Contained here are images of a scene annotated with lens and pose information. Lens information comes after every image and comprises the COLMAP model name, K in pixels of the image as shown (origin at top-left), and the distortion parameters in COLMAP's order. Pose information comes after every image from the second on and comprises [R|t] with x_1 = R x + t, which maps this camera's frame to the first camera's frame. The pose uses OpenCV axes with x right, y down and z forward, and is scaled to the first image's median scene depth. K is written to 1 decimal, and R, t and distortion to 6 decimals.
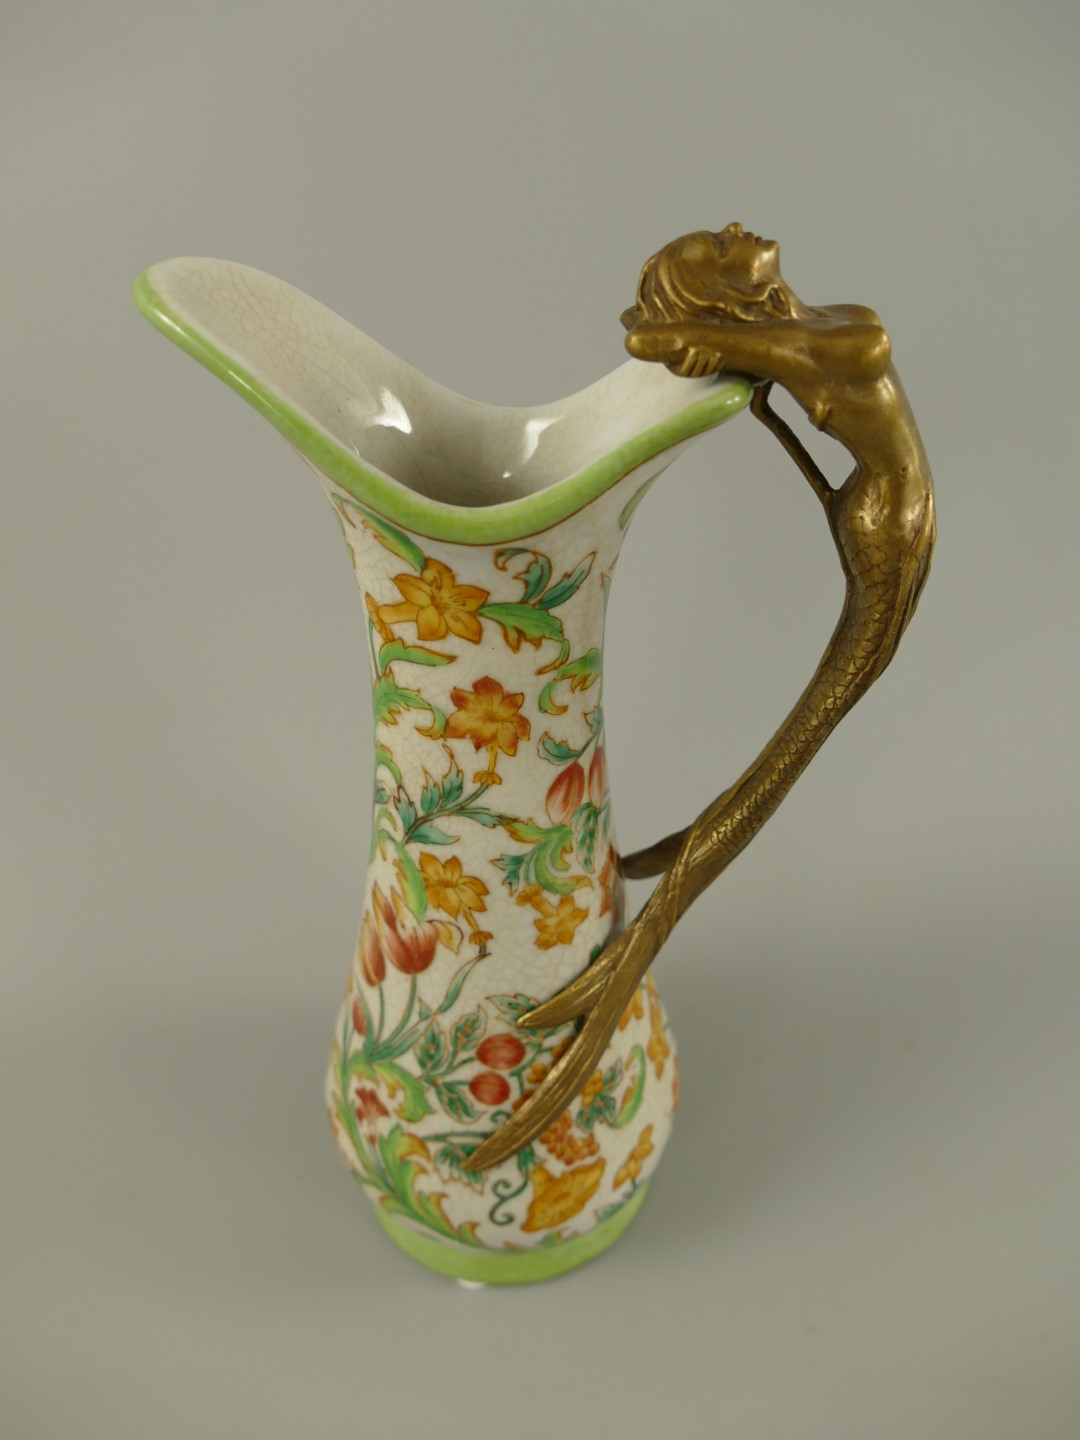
lens RADIAL K [[1140.3, 0, 540.0], [0, 1140.3, 720.0], [0, 0, 1]] dist [-0.026868, 0.003594]
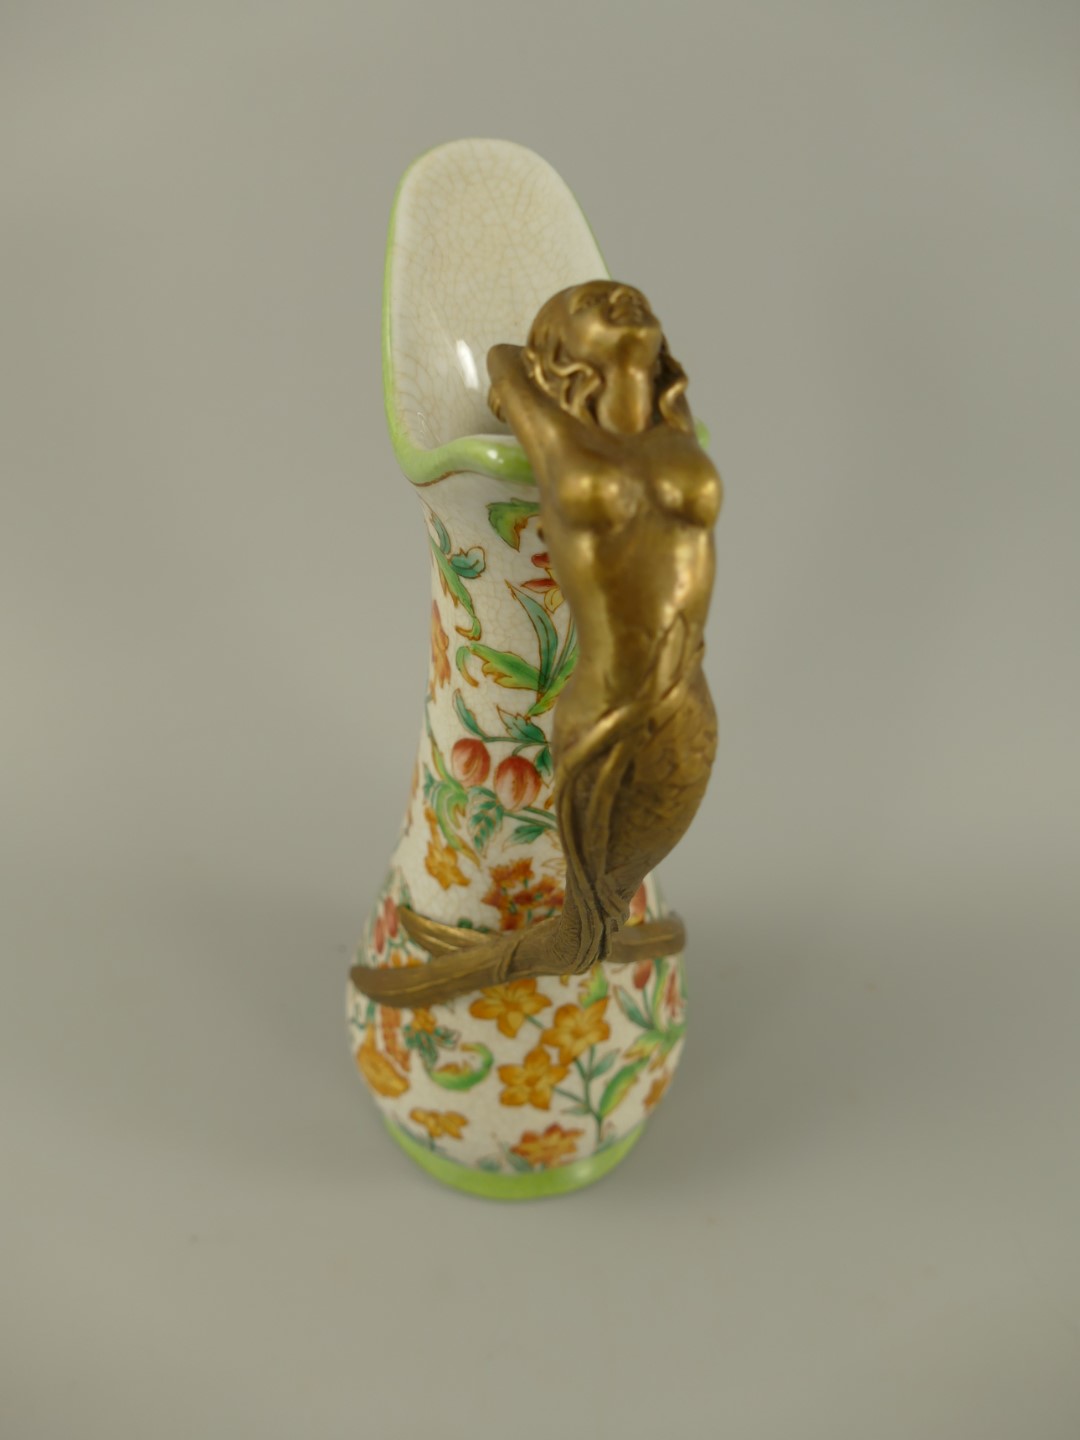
lens RADIAL K [[1140.3, 0, 540.0], [0, 1140.3, 720.0], [0, 0, 1]] dist [-0.026868, 0.003594]
pose [[0.346819, 0.648336, -0.677774, 0.697124], [-0.591341, 0.712056, 0.378539, -0.375971], [0.728033, 0.269511, 0.630342, 0.401782]]
